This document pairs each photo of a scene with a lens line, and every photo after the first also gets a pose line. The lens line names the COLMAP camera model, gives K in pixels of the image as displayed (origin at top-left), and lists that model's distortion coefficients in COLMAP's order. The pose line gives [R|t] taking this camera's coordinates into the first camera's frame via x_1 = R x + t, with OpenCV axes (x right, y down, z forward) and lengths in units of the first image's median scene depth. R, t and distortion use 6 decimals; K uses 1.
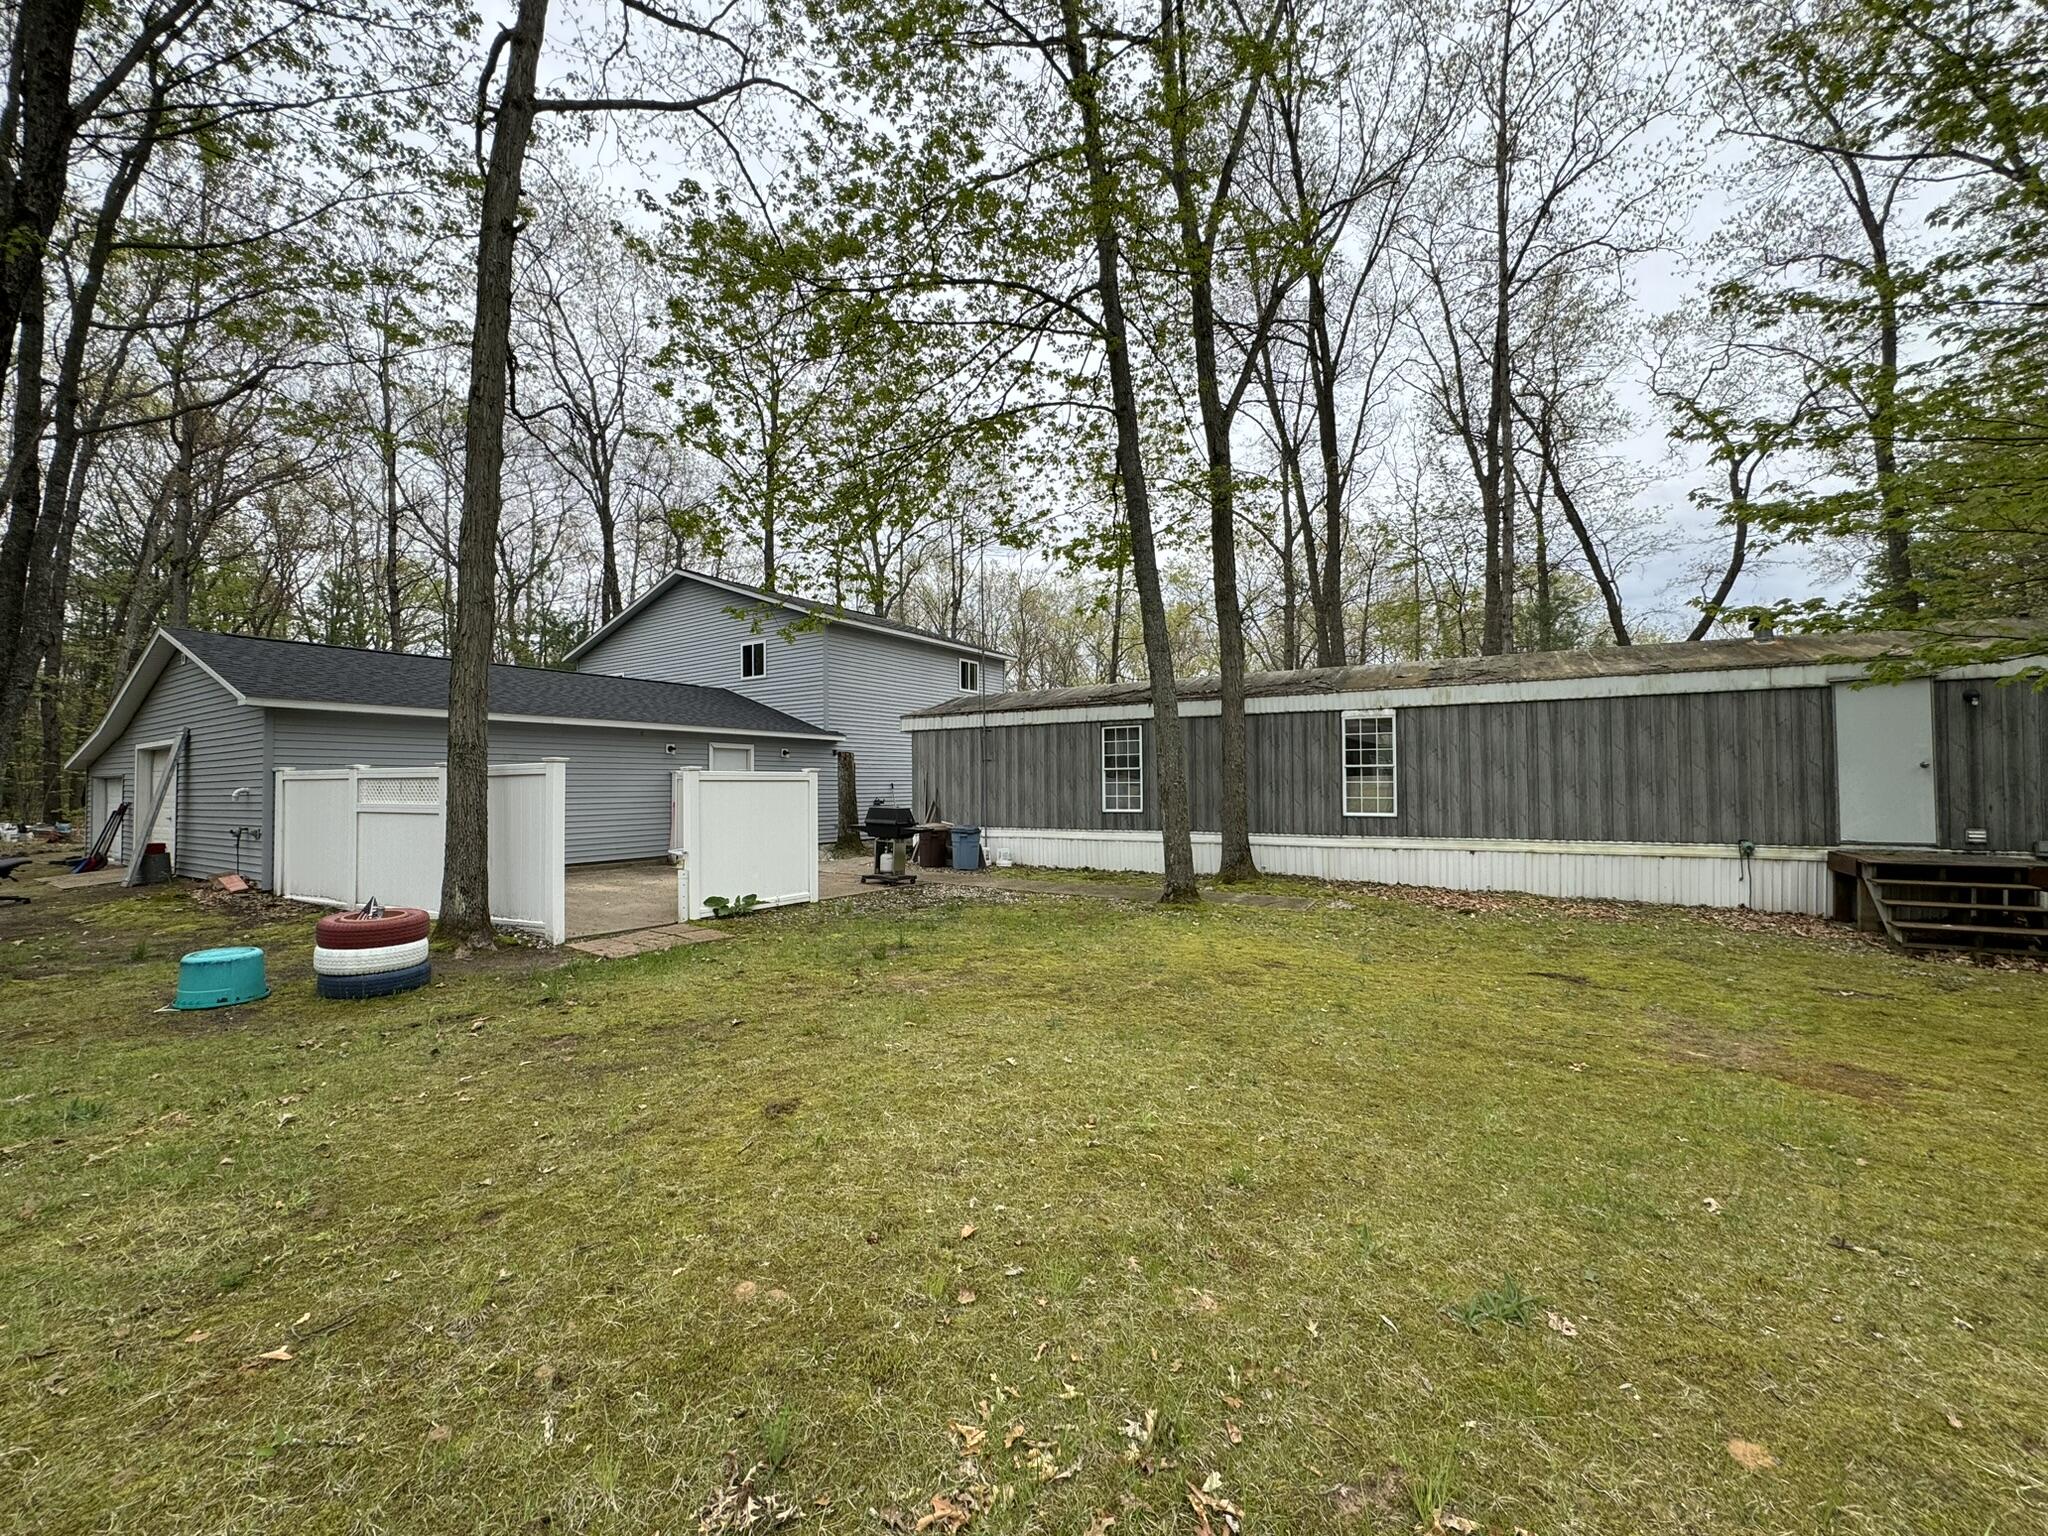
lens RADIAL K [[819.0, 0, 1023.2], [0, 819.0, 767.0], [0, 0, 1]] dist [-0.001998, -0.000030]
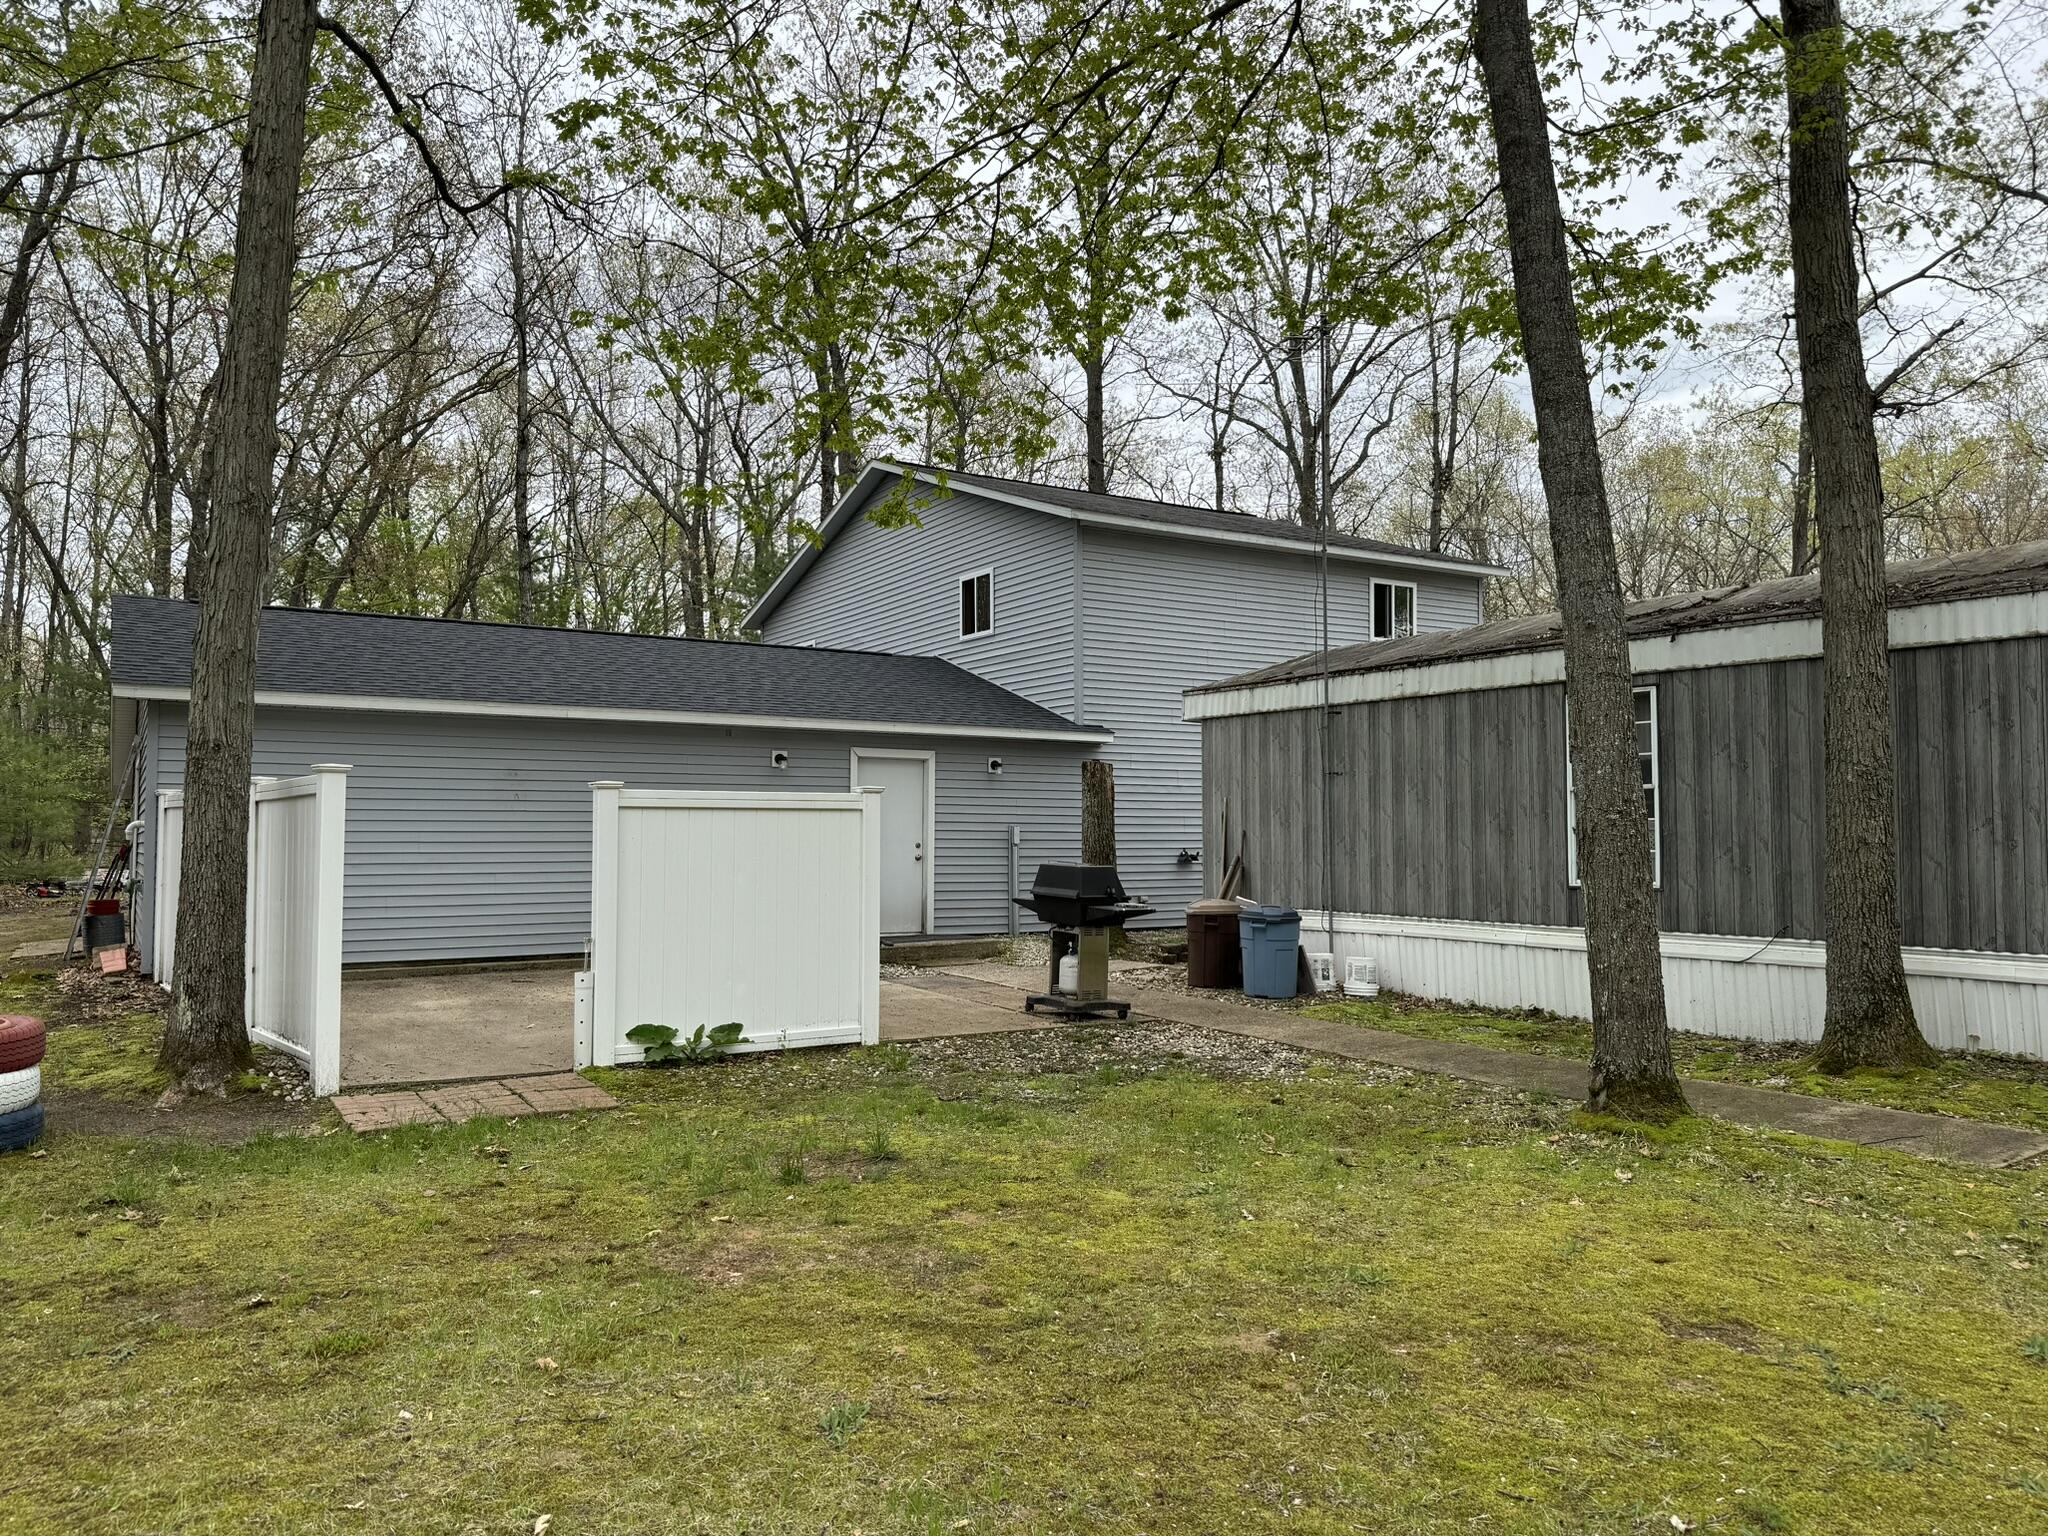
lens RADIAL K [[1431.3, 0, 998.5], [0, 1431.3, 766.7], [0, 0, 1]] dist [0.094847, -0.145179]
pose [[0.904381, -0.012471, -0.426544, 0.213911], [0.002815, 0.999725, -0.023261, 0.010760], [0.426717, 0.019836, 0.904167, 0.216673]]
